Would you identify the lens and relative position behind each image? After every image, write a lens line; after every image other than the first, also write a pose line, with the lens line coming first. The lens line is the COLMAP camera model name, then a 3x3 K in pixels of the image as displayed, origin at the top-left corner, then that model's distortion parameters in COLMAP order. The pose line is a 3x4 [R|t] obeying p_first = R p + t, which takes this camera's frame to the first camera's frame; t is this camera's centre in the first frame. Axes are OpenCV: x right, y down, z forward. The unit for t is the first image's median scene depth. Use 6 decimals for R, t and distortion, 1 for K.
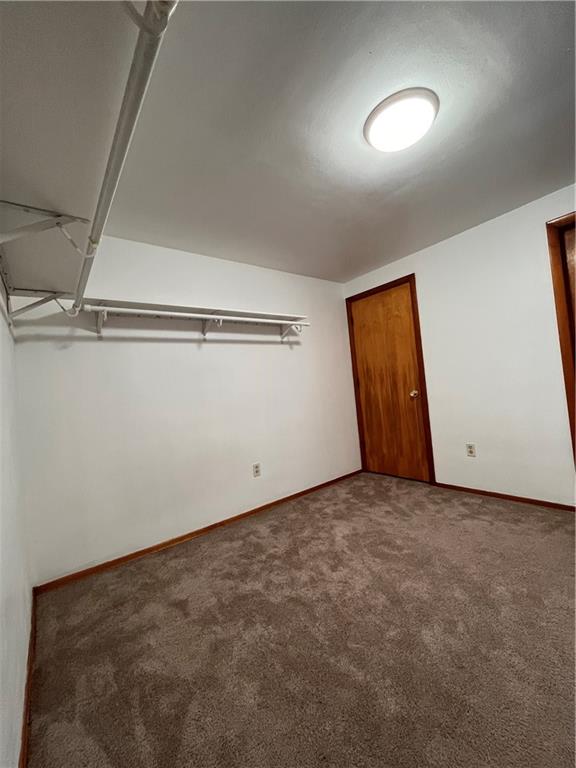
lens RADIAL K [[309.9, 0, 288.2], [0, 309.9, 383.6], [0, 0, 1]] dist [-0.005498, 0.000223]
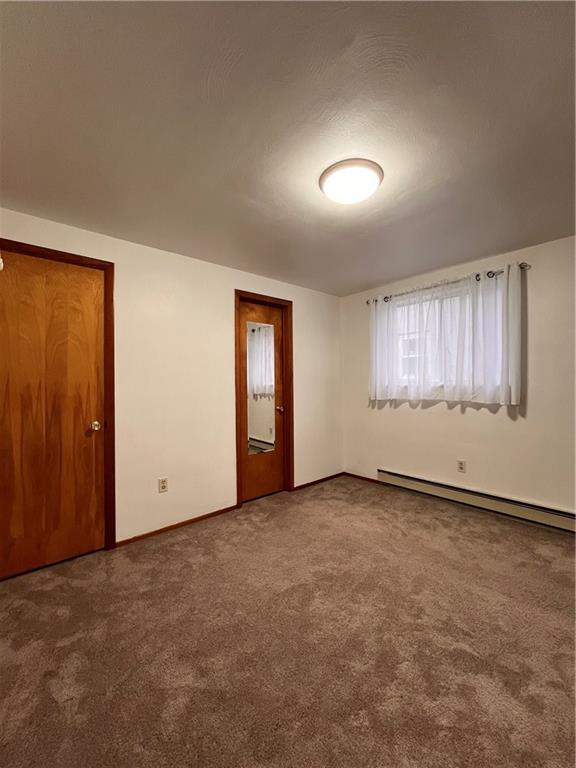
lens RADIAL K [[309.9, 0, 285.2], [0, 309.9, 383.7], [0, 0, 1]] dist [-0.005498, 0.000223]
pose [[-0.049211, 0.089874, 0.994737, -0.368472], [-0.003790, 0.995919, -0.090168, -0.002633], [-0.998781, -0.008207, -0.048669, 0.695802]]
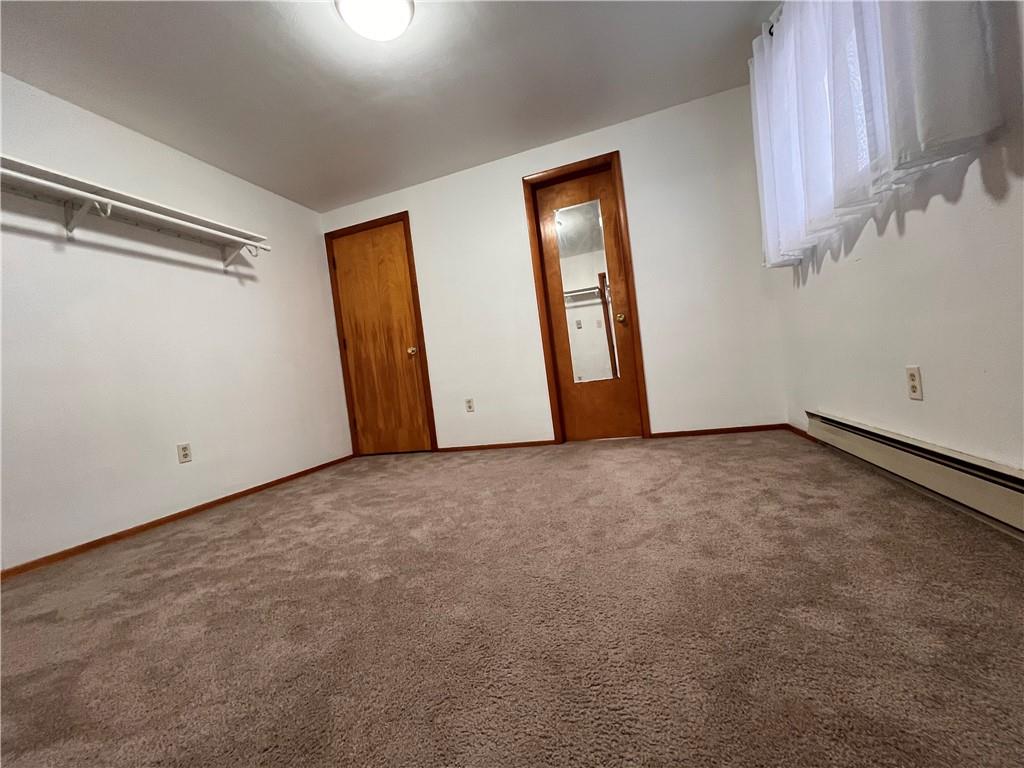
lens RADIAL K [[413.2, 0, 509.1], [0, 413.2, 387.6], [0, 0, 1]] dist [-0.005498, 0.000223]
pose [[0.833666, -0.022704, 0.551801, -0.006098], [0.032780, 0.999427, -0.008403, 0.177634], [-0.551295, 0.025093, 0.833933, -0.124668]]
